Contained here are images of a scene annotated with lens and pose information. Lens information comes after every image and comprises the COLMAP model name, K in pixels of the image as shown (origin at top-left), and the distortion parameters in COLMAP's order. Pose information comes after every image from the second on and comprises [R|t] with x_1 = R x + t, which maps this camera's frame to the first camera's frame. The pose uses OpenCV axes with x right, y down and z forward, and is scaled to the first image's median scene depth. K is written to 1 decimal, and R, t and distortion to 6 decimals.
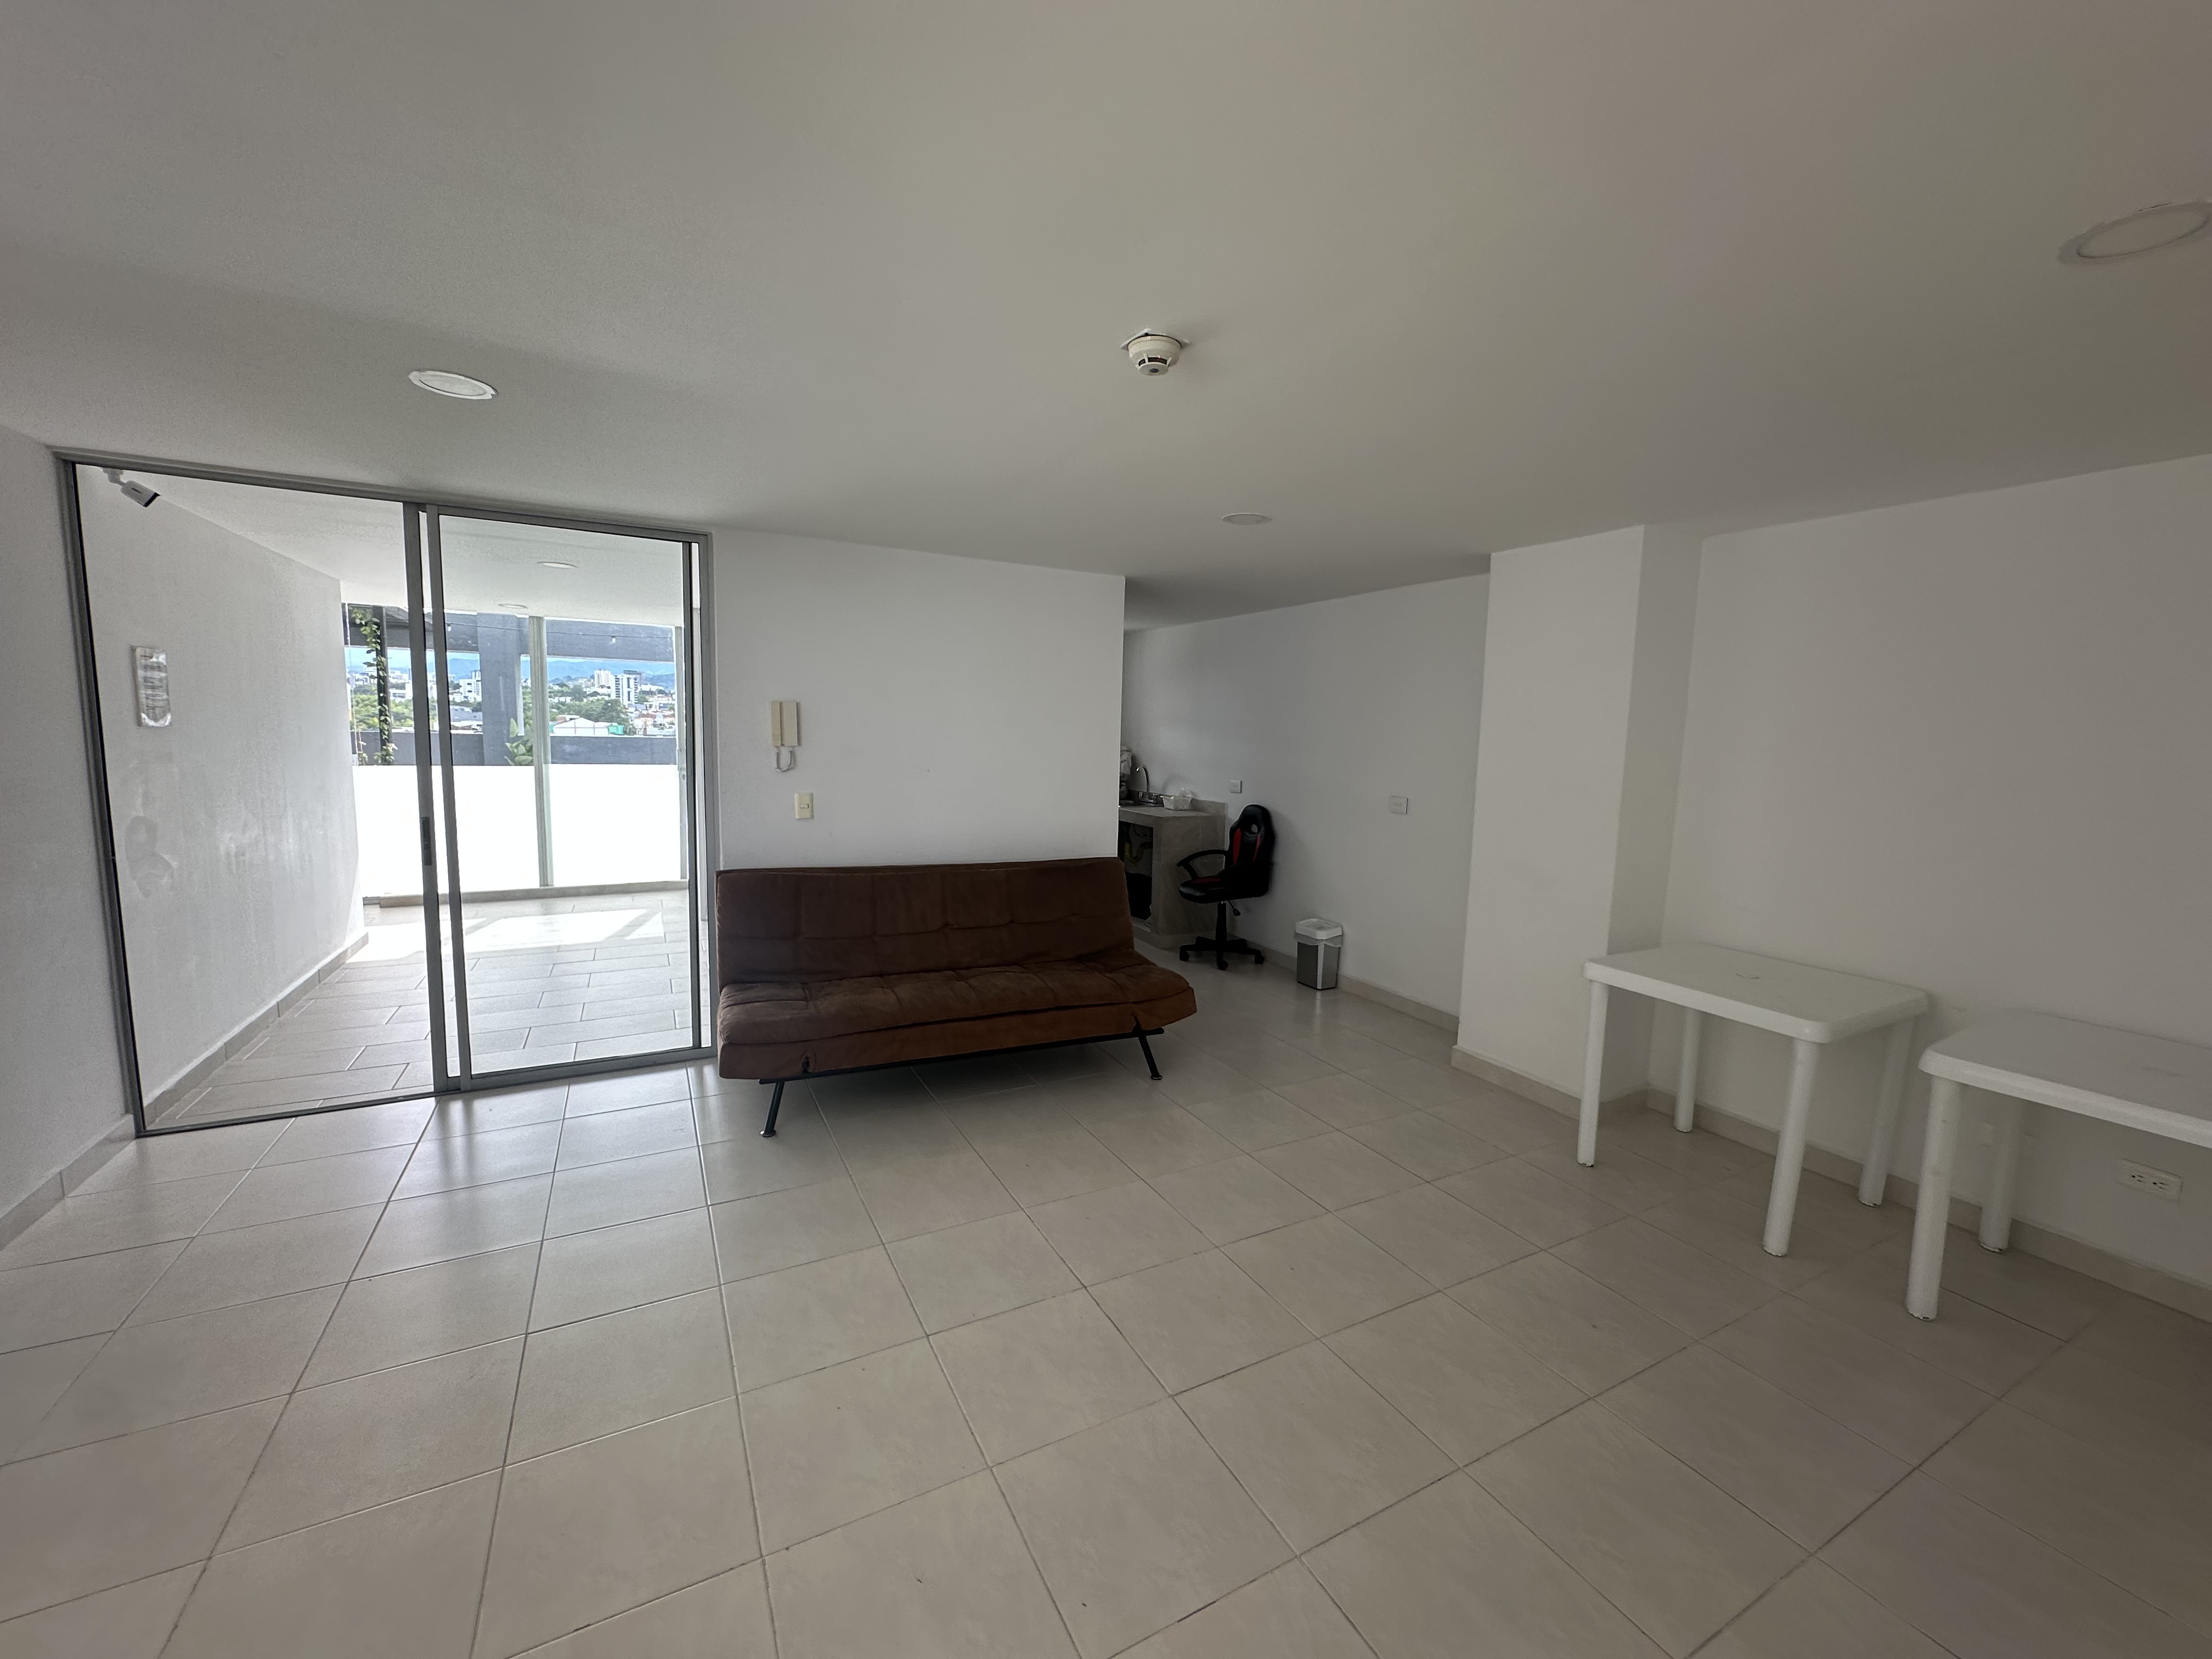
lens RADIAL K [[883.8, 0, 1112.0], [0, 883.8, 825.2], [0, 0, 1]] dist [-0.000984, 0.000910]
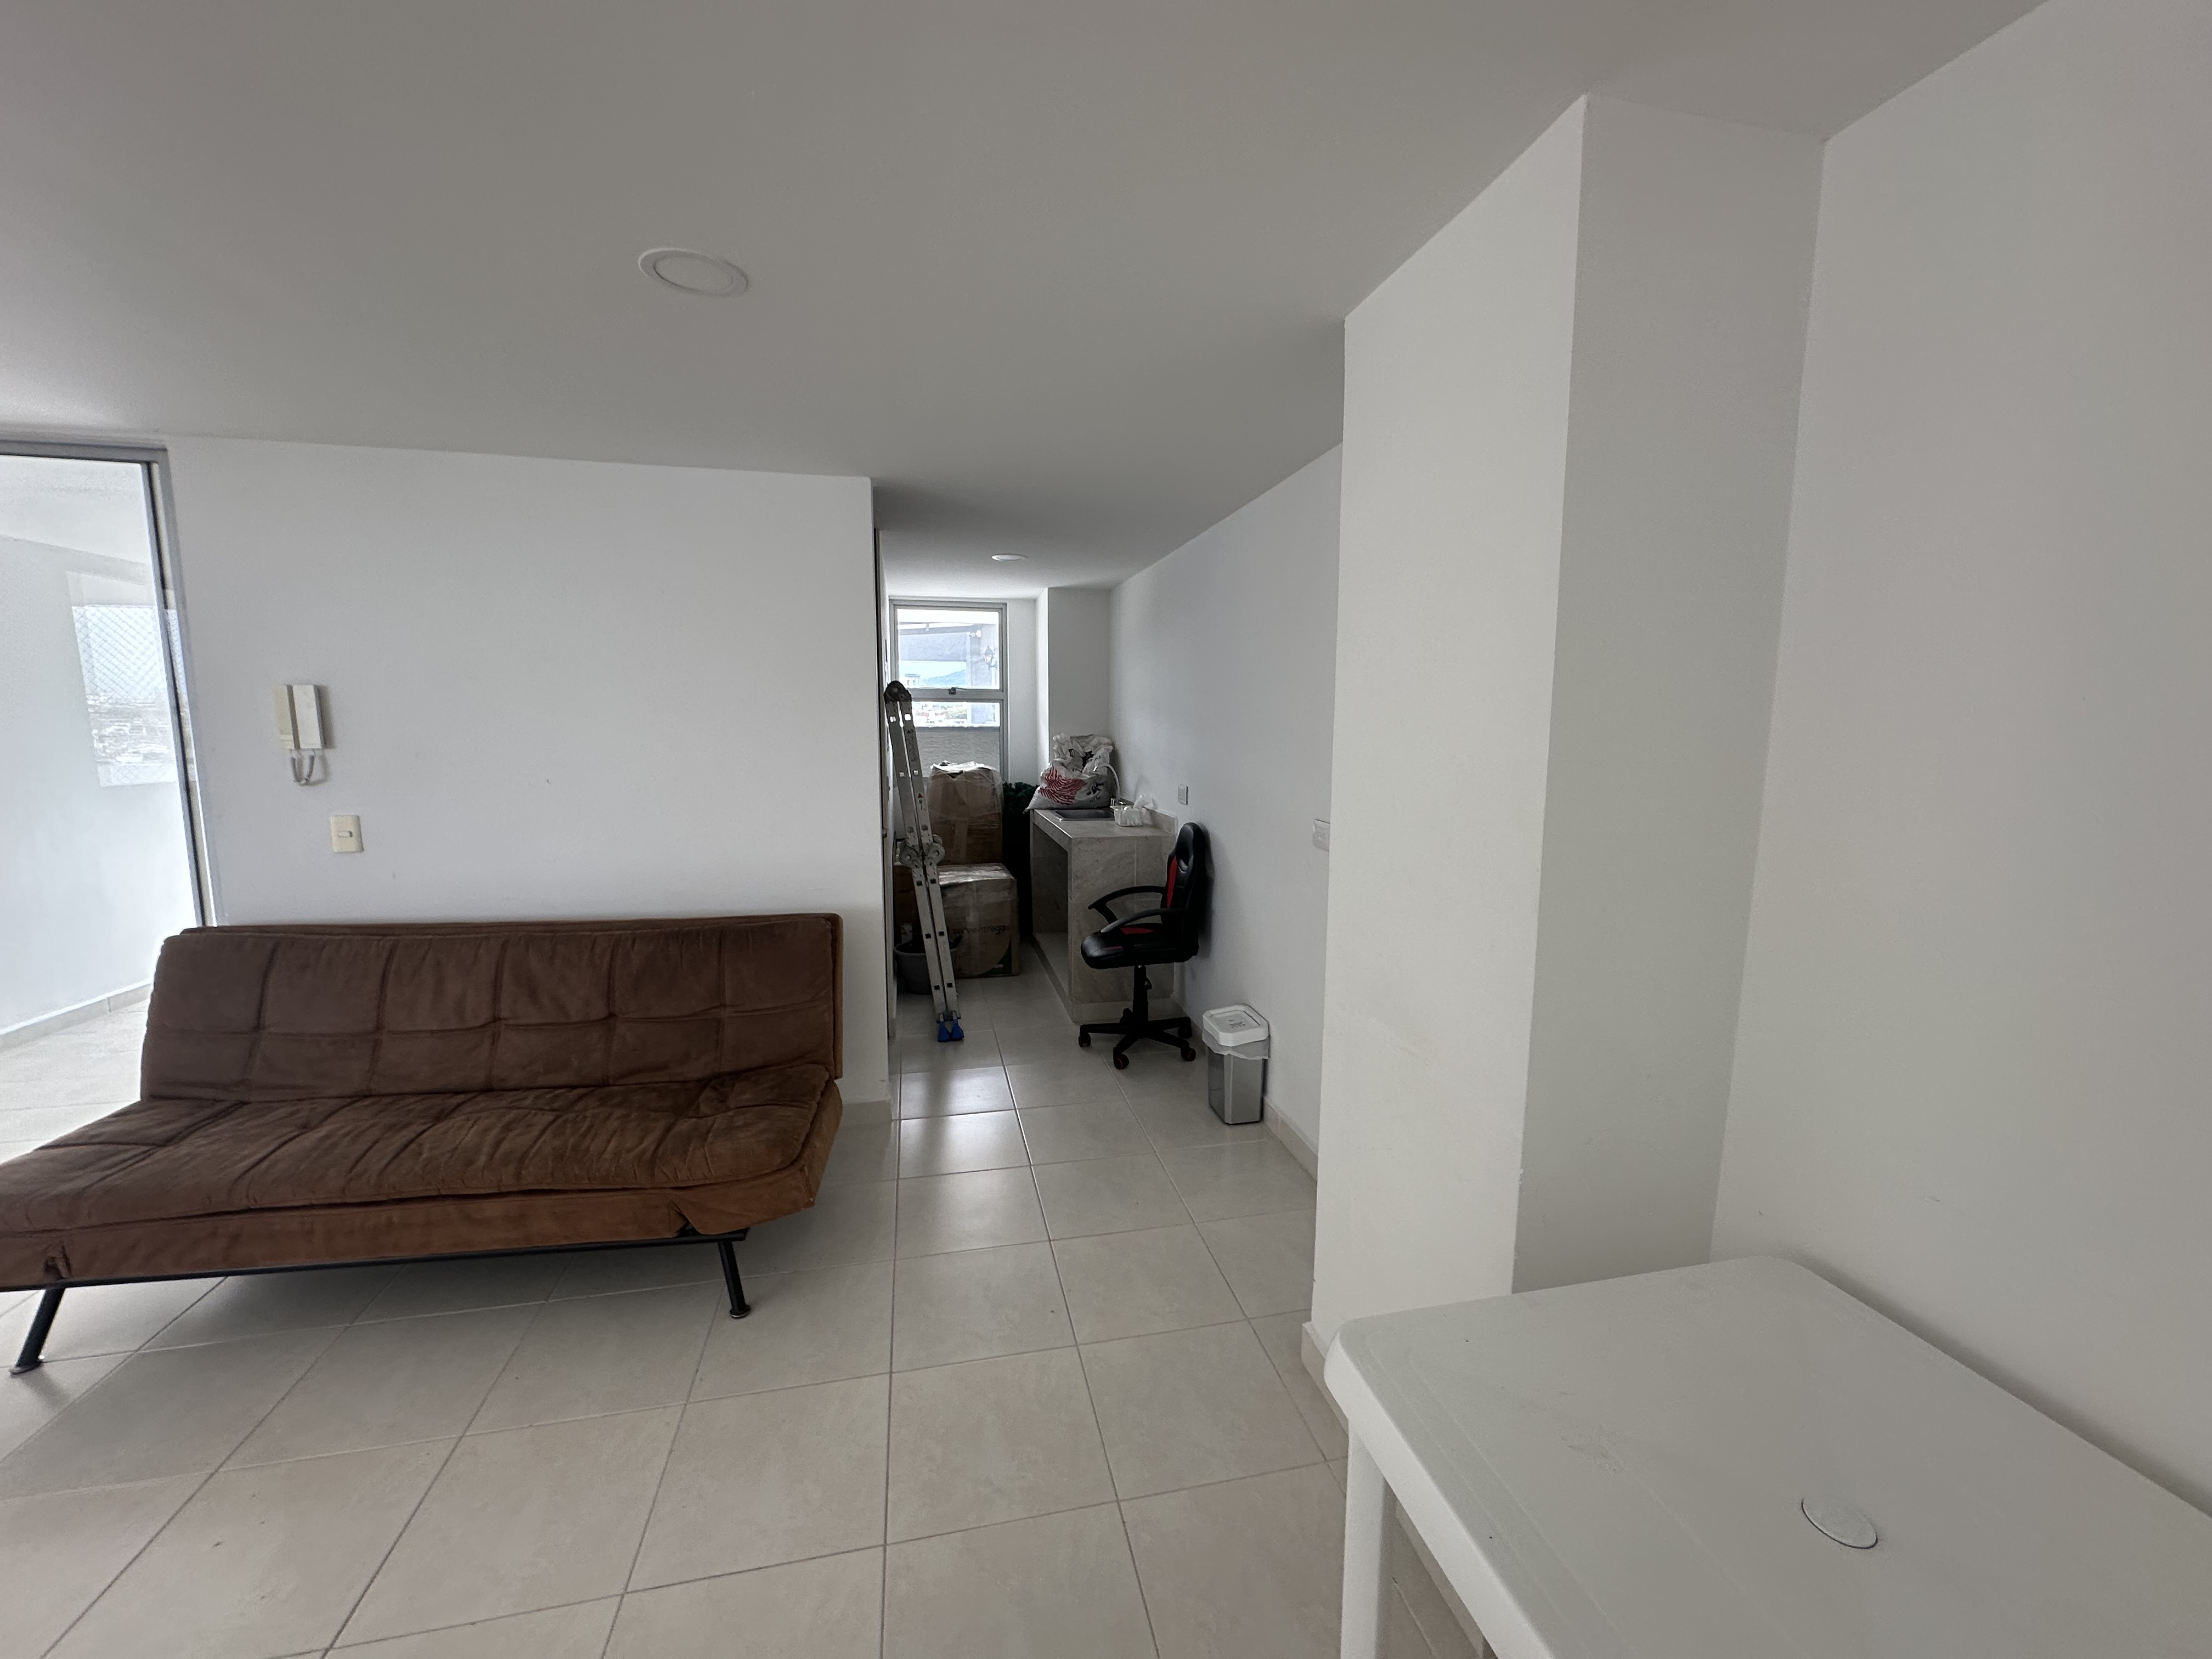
lens RADIAL K [[883.8, 0, 1096.4], [0, 883.8, 839.0], [0, 0, 1]] dist [-0.000984, 0.000910]
pose [[0.960309, 0.020443, -0.278187, 0.356354], [-0.012712, 0.999482, 0.029567, -0.039612], [0.278647, -0.024858, 0.960072, 0.417058]]
